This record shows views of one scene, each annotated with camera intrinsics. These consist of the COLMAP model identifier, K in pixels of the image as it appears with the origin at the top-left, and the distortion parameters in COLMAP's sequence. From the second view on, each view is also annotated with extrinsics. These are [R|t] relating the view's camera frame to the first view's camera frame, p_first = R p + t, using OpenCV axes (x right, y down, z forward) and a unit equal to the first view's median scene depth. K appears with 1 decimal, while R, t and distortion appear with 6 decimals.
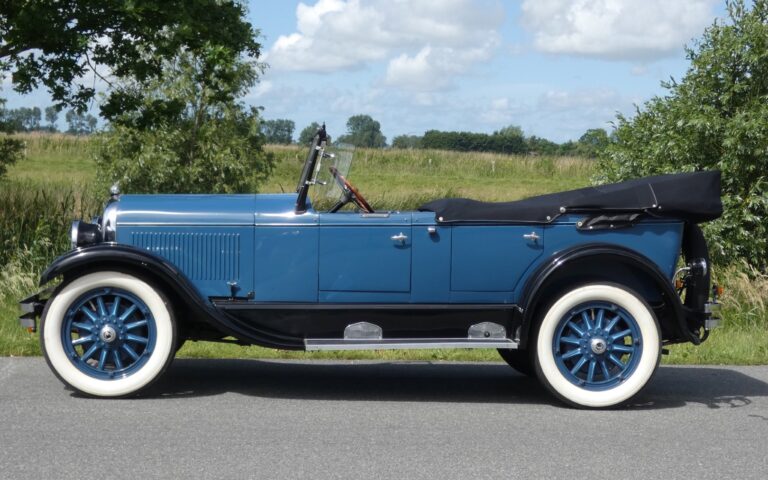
lens RADIAL K [[1367.4, 0, 391.2], [0, 1367.4, 240.6], [0, 0, 1]] dist [0.135999, 0.000000]
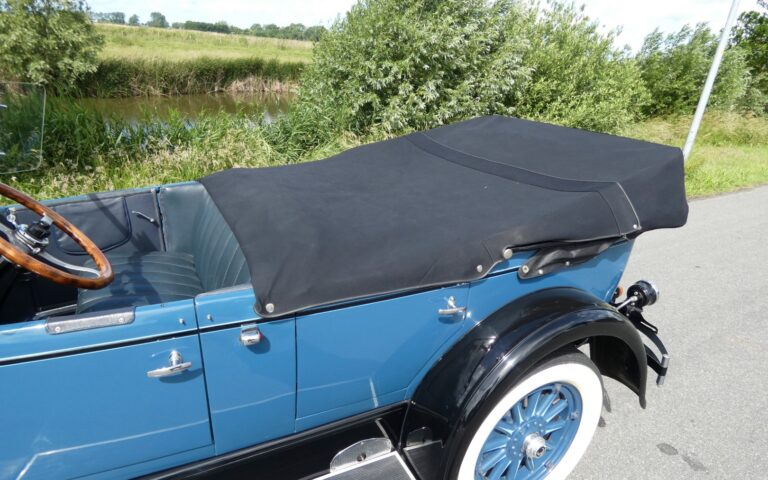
lens RADIAL K [[474.5, 0, 394.9], [0, 474.5, 231.4], [0, 0, 1]] dist [-0.011663, 0.000843]
pose [[0.916150, -0.111780, 0.384933, 0.017023], [-0.018728, 0.947344, 0.319671, -0.087238], [-0.400397, -0.300075, 0.865816, 0.859143]]
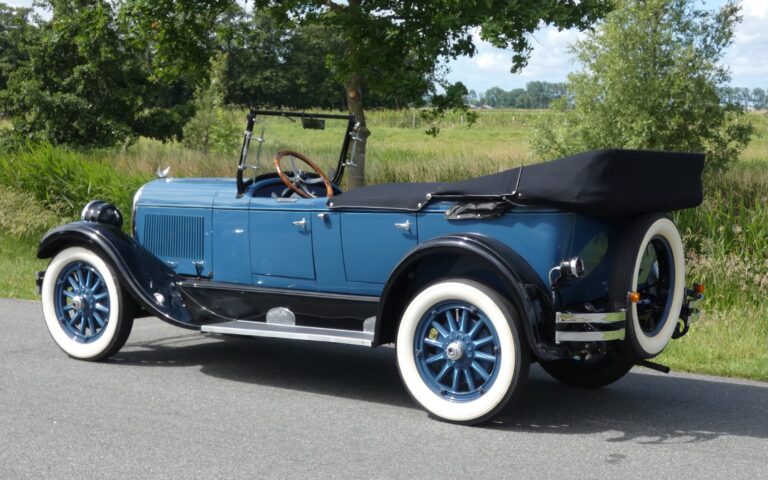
lens RADIAL K [[1367.4, 0, 376.0], [0, 1367.4, 240.6], [0, 0, 1]] dist [0.135999, 0.000000]
pose [[0.757169, 0.032882, -0.652391, 0.680155], [-0.025085, 0.999459, 0.021261, -0.011508], [0.652737, 0.000267, 0.757585, 0.298876]]
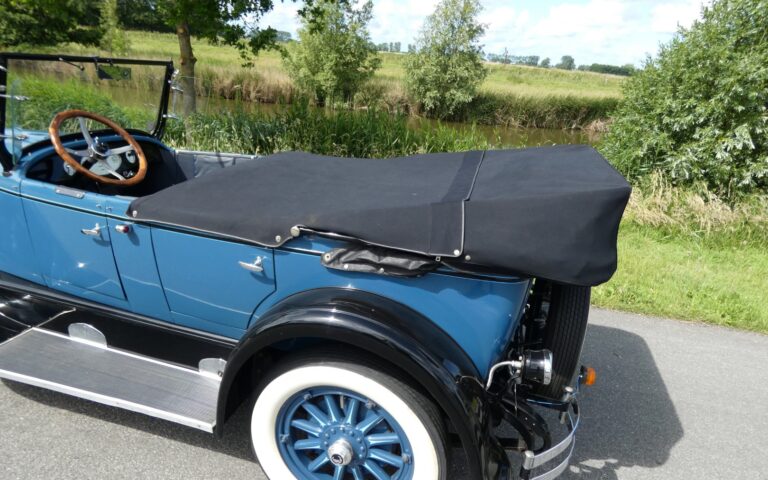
lens RADIAL K [[474.5, 0, 393.8], [0, 474.5, 238.0], [0, 0, 1]] dist [-0.011663, 0.000843]
pose [[0.937657, 0.169052, -0.303677, 0.220753], [-0.077019, 0.953081, 0.292754, -0.079029], [0.338920, -0.251114, 0.906684, 0.834042]]
